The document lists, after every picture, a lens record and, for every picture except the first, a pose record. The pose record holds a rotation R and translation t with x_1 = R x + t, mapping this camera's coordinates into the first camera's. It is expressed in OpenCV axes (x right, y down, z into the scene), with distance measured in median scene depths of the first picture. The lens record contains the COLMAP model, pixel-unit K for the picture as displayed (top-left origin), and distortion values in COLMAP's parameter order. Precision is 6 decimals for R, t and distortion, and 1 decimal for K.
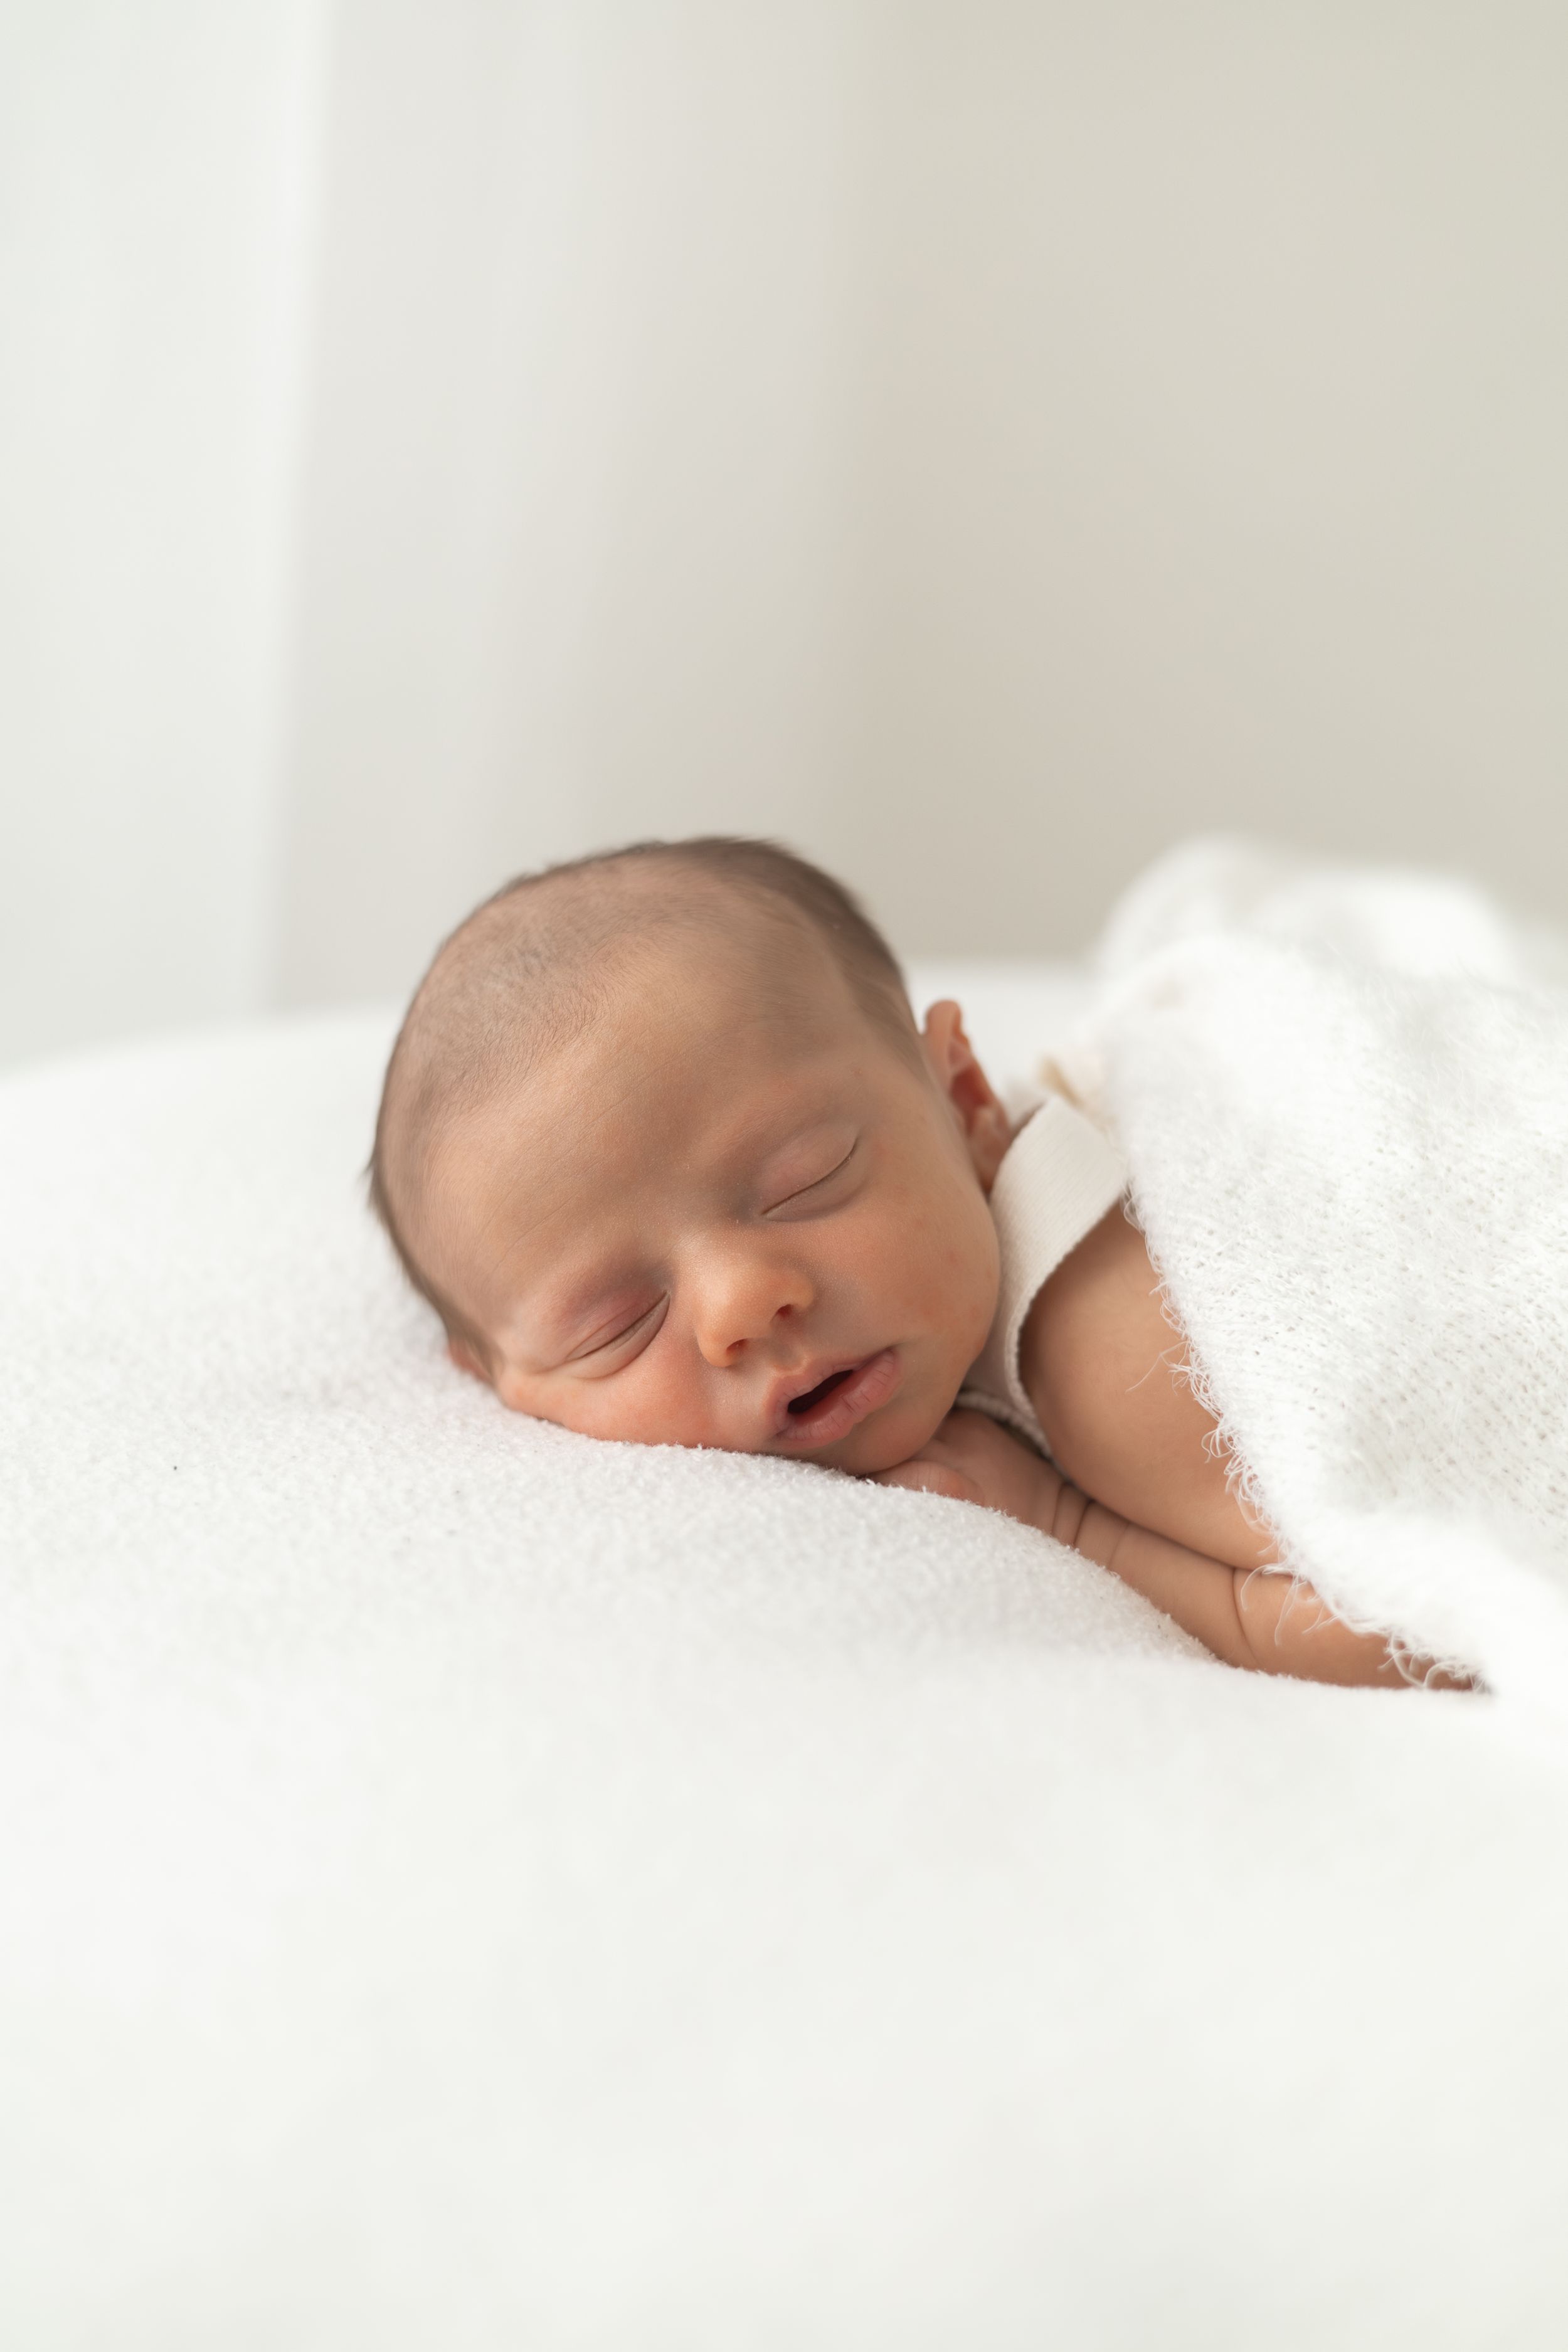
lens RADIAL K [[3394.0, 0, 784.0], [0, 3394.0, 1176.0], [0, 0, 1]] dist [-0.010729, -0.029691]
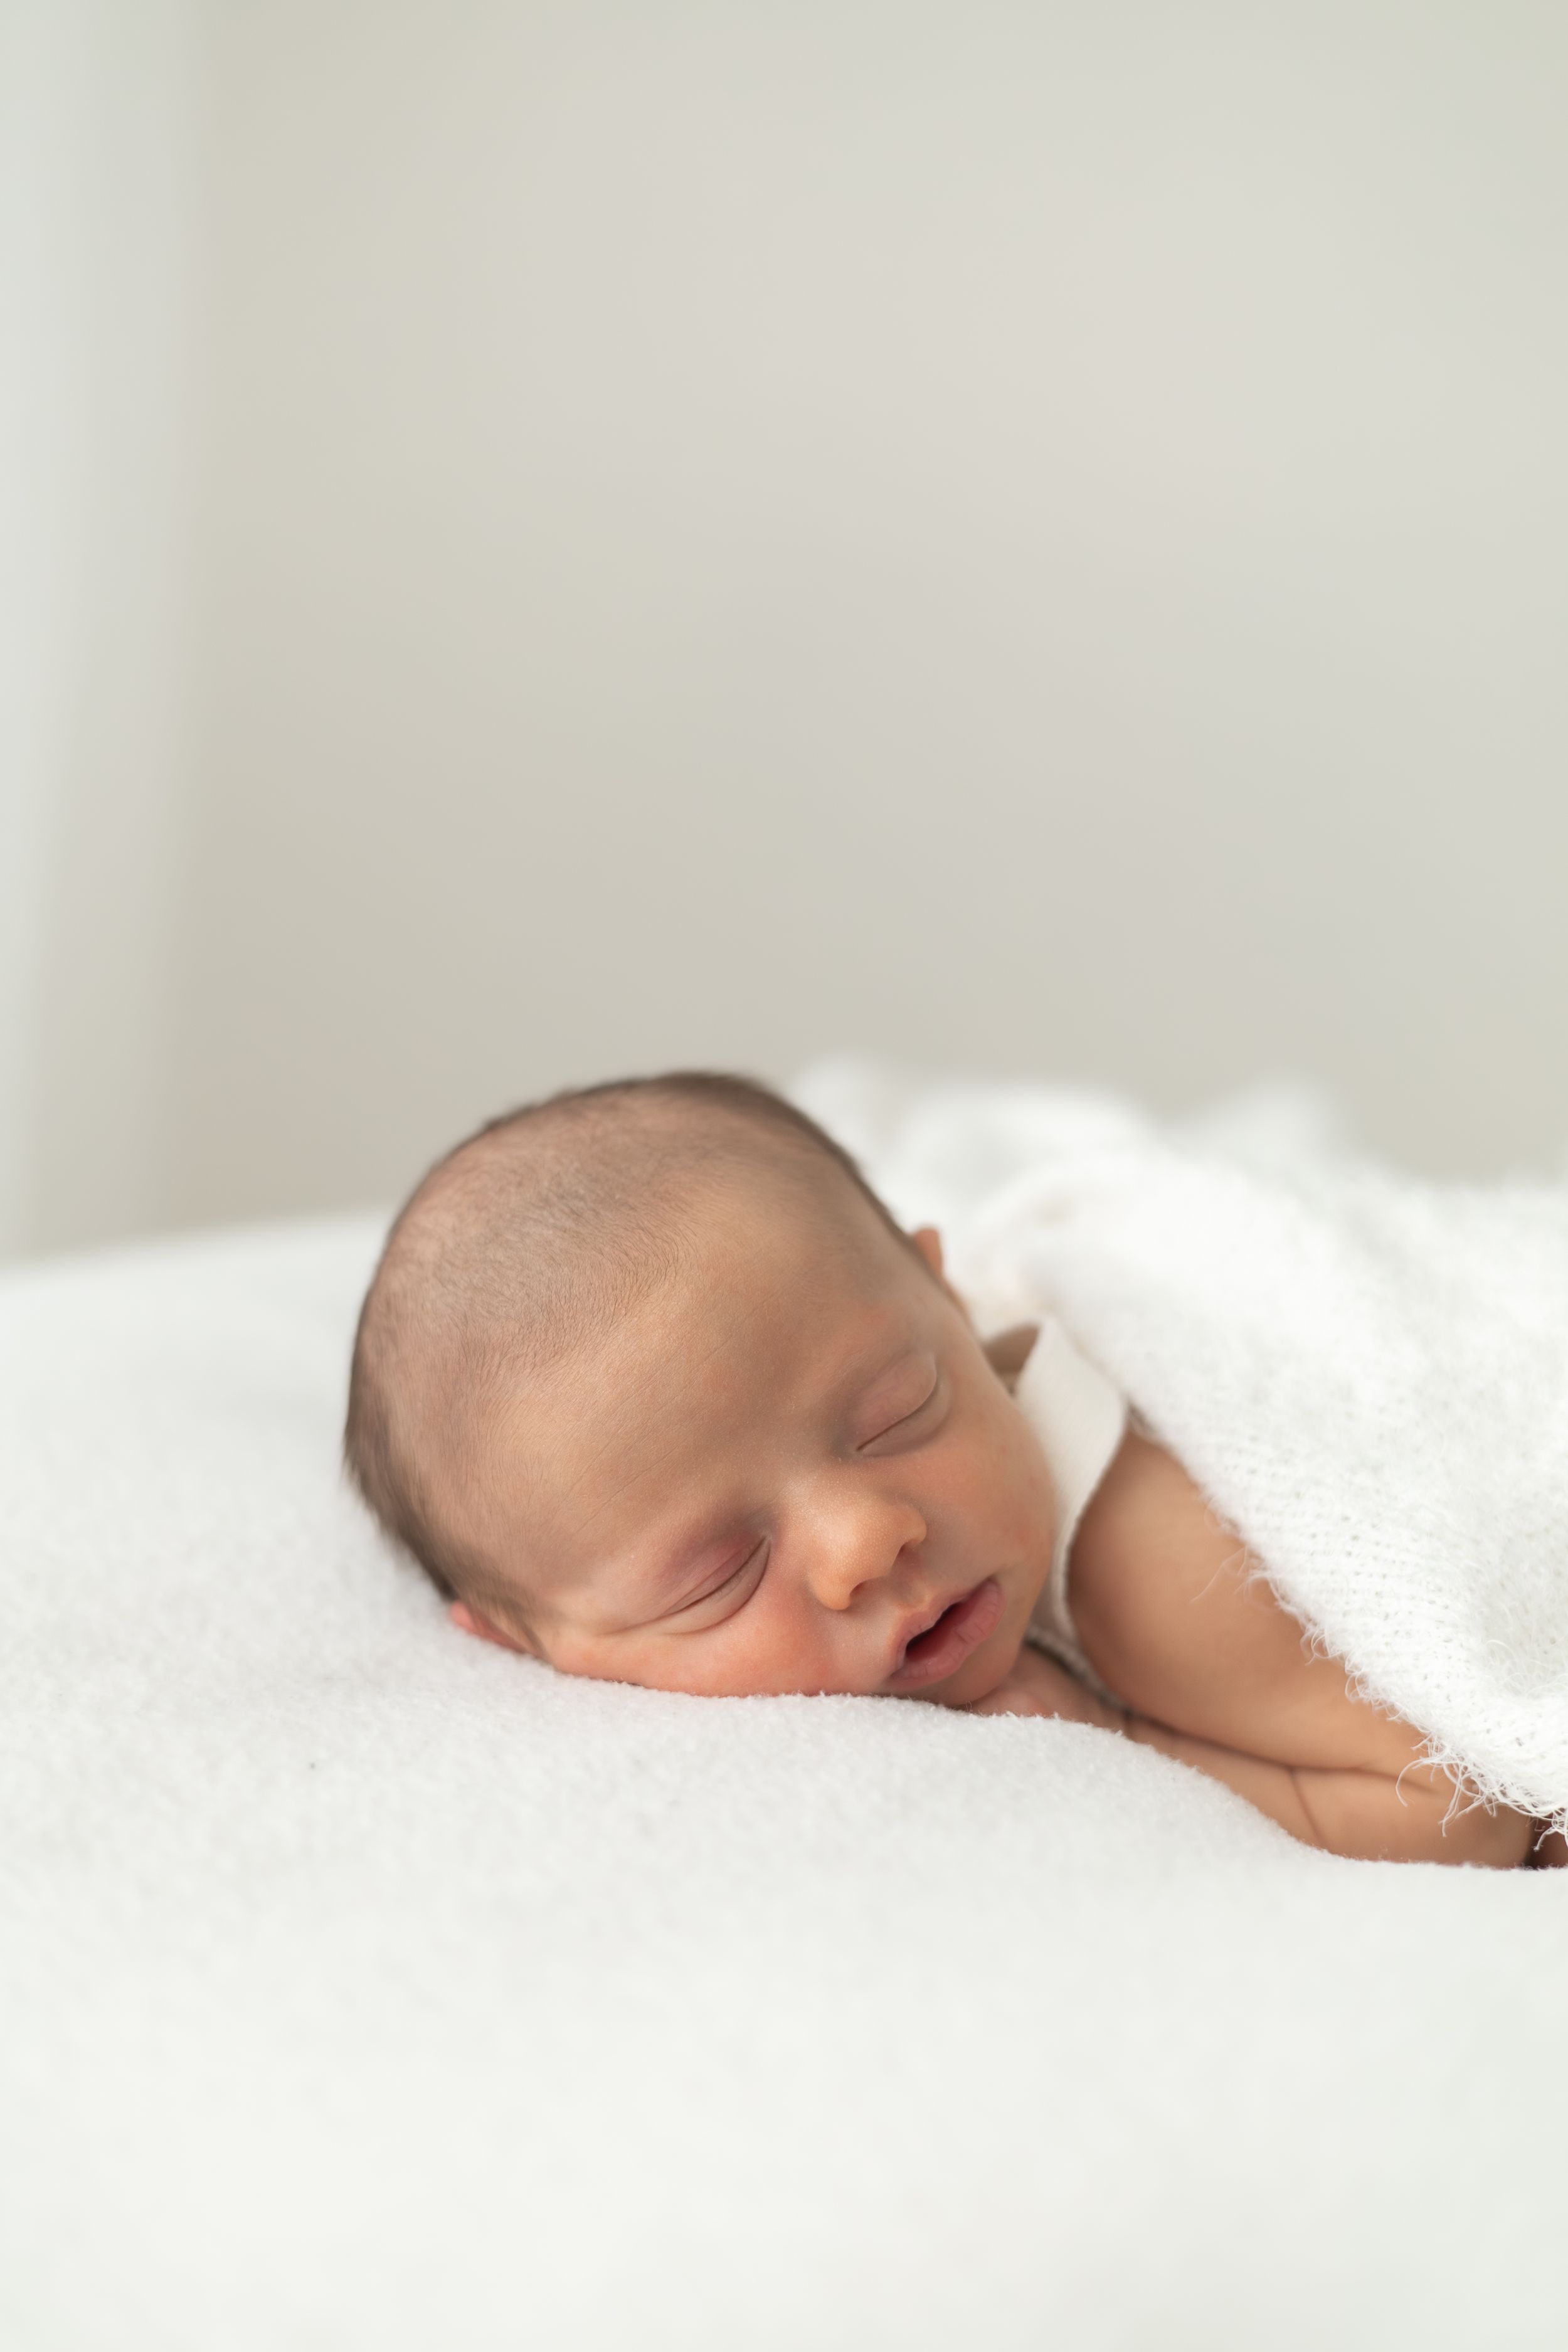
lens RADIAL K [[3394.0, 0, 784.0], [0, 3394.0, 1176.0], [0, 0, 1]] dist [-0.010729, -0.029691]
pose [[0.954686, -0.043662, 0.294393, -0.311568], [0.063173, 0.996368, -0.057090, -0.013126], [-0.290831, 0.073100, 0.953978, 0.065100]]
